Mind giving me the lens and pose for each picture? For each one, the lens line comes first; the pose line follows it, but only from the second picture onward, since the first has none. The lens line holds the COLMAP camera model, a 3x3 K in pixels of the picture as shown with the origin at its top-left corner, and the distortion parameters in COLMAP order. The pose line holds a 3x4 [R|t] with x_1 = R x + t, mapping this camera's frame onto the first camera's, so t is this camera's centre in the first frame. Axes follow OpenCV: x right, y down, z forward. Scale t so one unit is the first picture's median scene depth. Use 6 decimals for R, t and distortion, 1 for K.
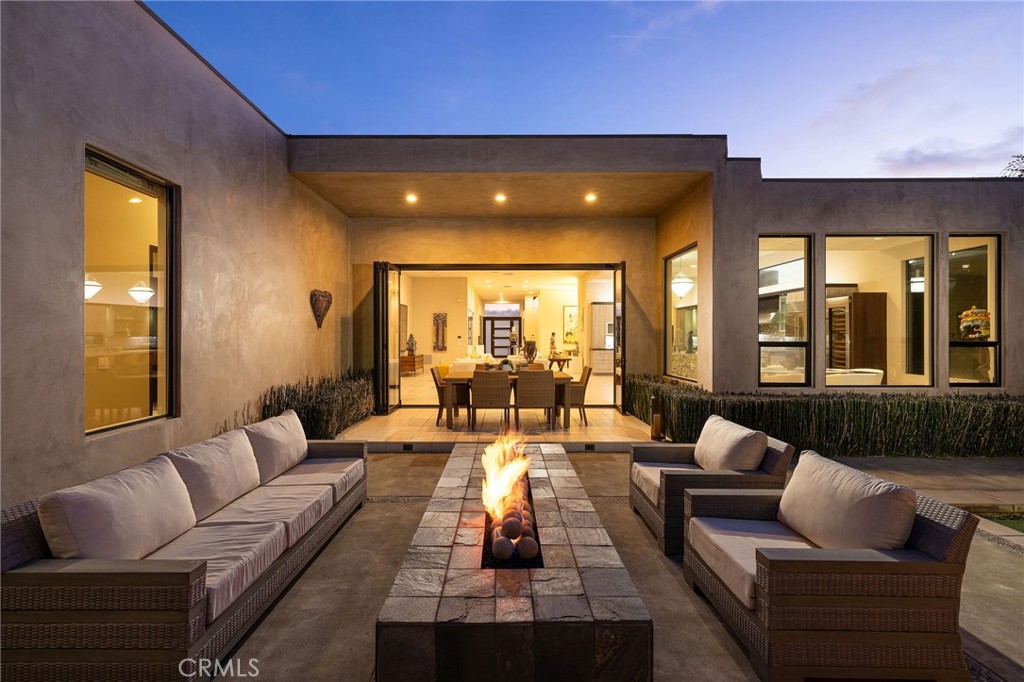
lens RADIAL K [[444.6, 0, 503.7], [0, 444.6, 337.0], [0, 0, 1]] dist [0.001204, 0.000205]
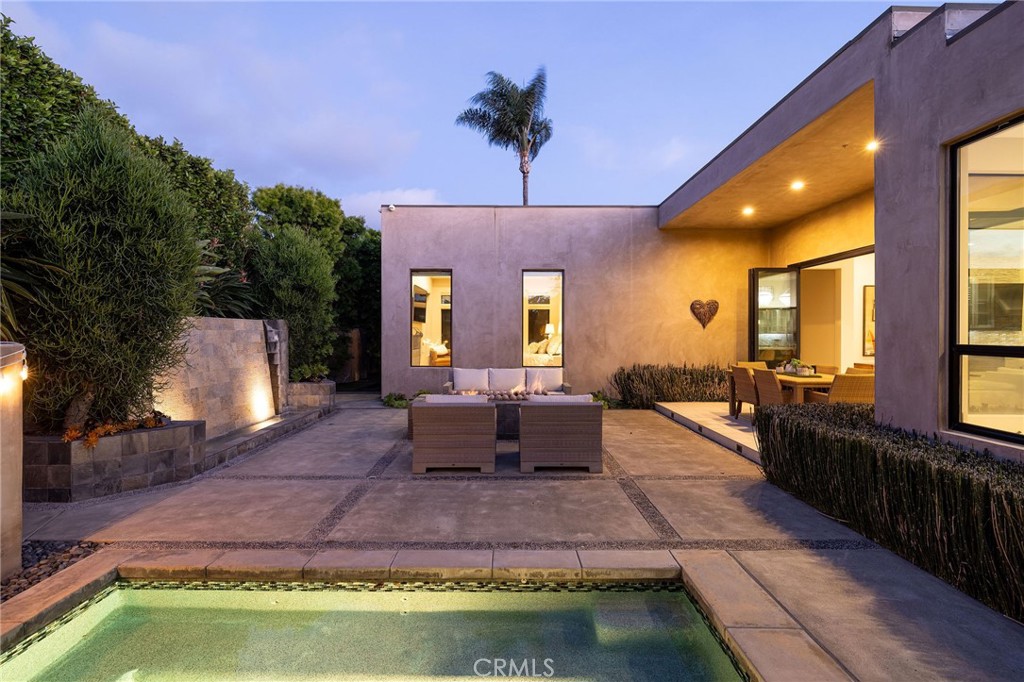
lens RADIAL K [[460.5, 0, 508.0], [0, 460.5, 336.2], [0, 0, 1]] dist [-0.000472, -0.000088]
pose [[0.005599, 0.003895, -0.999977, 1.102098], [-0.001782, 0.999991, 0.003885, -0.000757], [0.999983, 0.001760, 0.005606, 0.455664]]
